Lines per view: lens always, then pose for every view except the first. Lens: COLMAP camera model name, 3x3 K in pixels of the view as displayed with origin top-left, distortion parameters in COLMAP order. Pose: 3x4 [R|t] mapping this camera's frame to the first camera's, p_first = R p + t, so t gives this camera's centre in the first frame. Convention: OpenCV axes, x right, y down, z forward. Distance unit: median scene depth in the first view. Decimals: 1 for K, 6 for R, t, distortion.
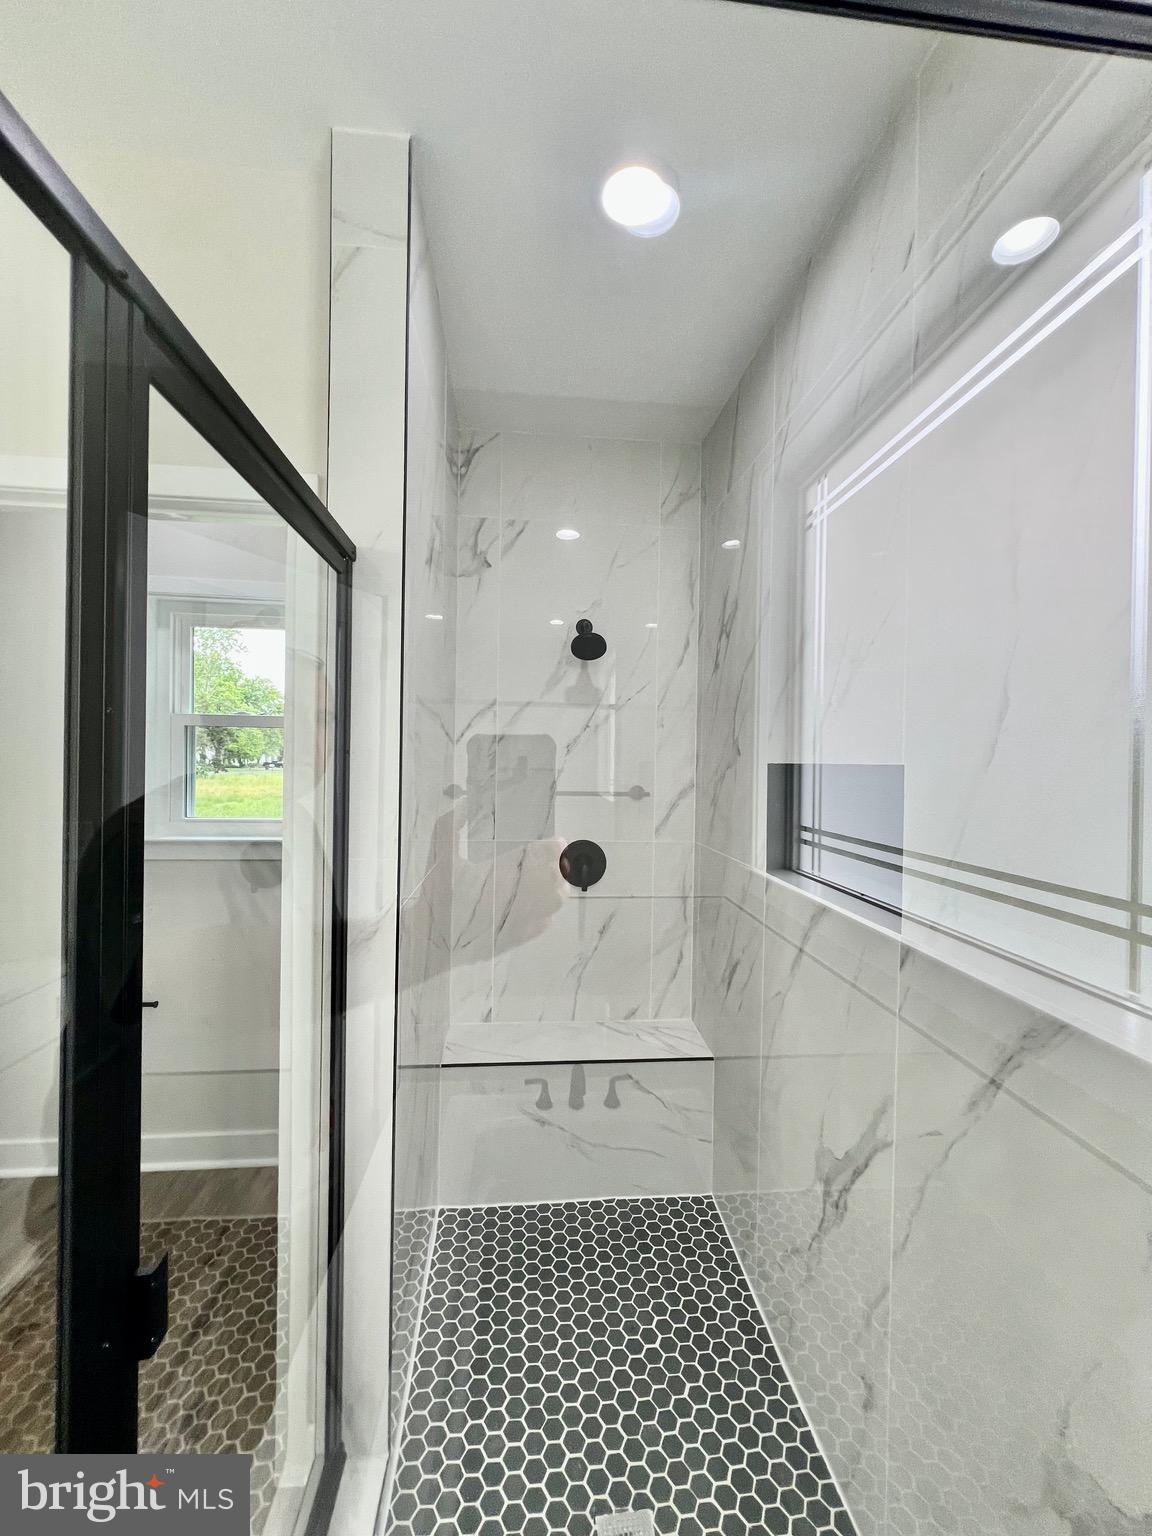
lens RADIAL K [[617.9, 0, 596.1], [0, 617.9, 765.9], [0, 0, 1]] dist [-0.001474, 0.000778]
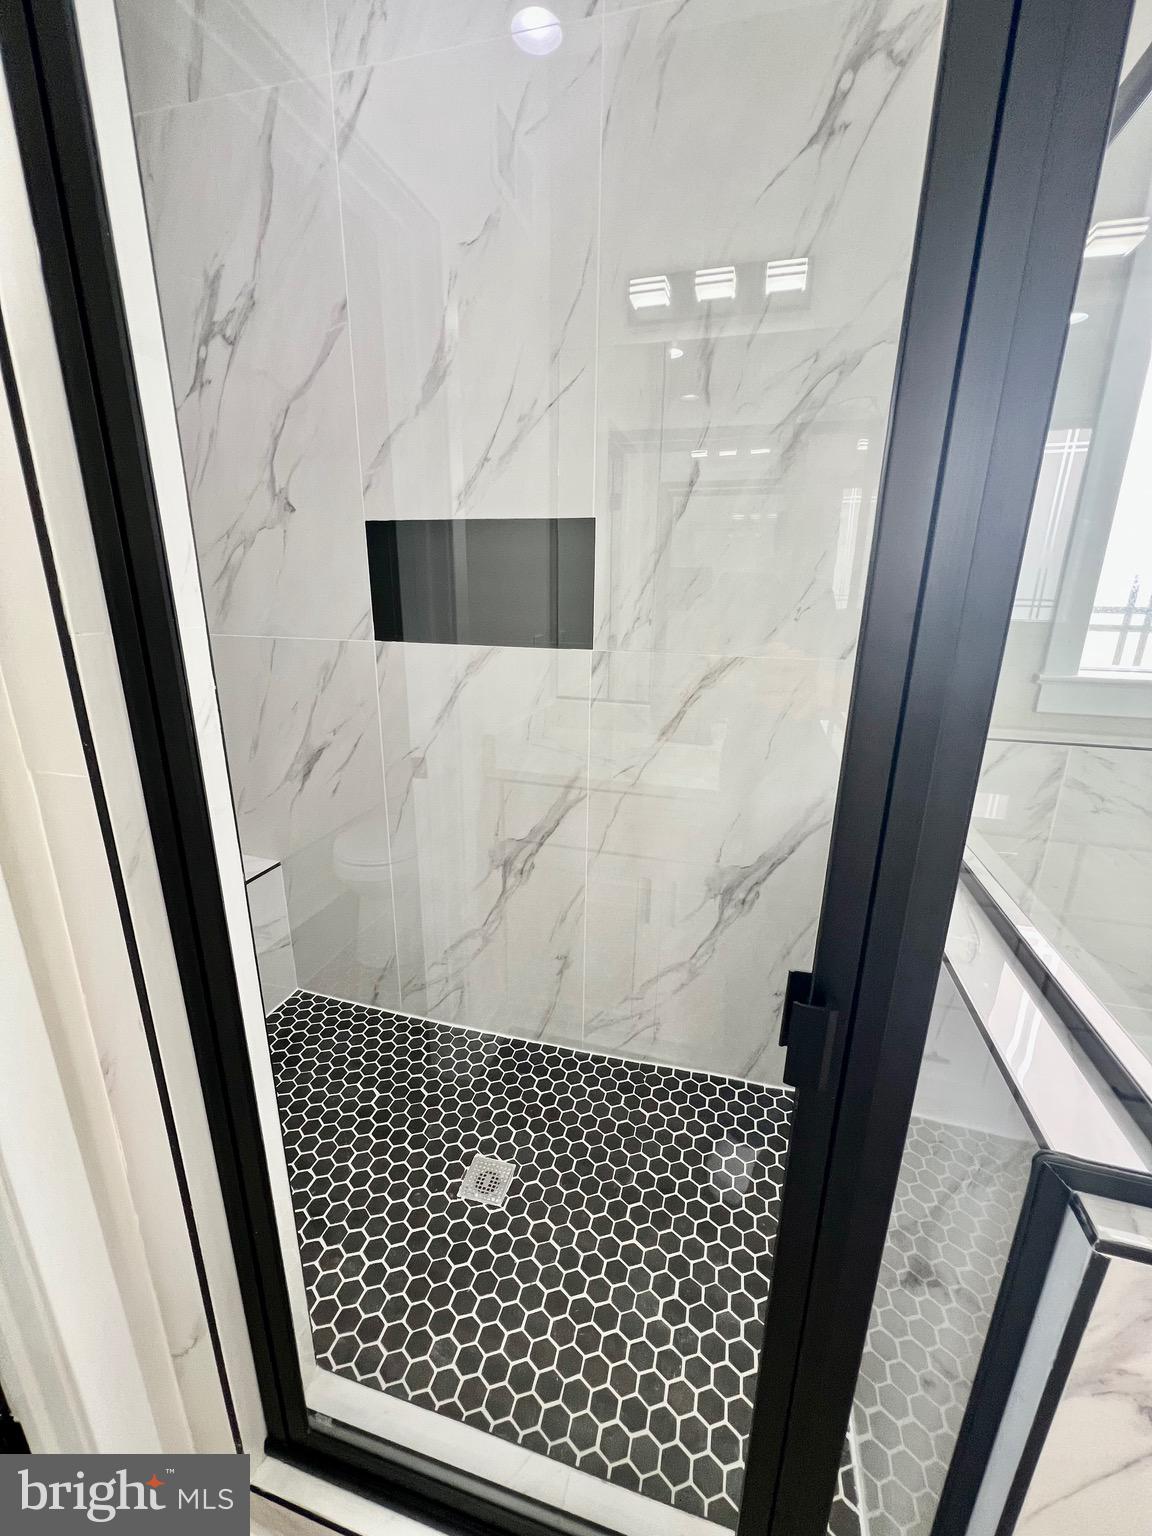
lens RADIAL K [[611.8, 0, 582.3], [0, 611.8, 761.3], [0, 0, 1]] dist [0.001390, 0.000028]
pose [[0.358212, -0.270535, 0.893585, -0.590591], [-0.001070, 0.956979, 0.290156, 0.083834], [-0.933640, -0.104894, 0.342512, 0.386215]]
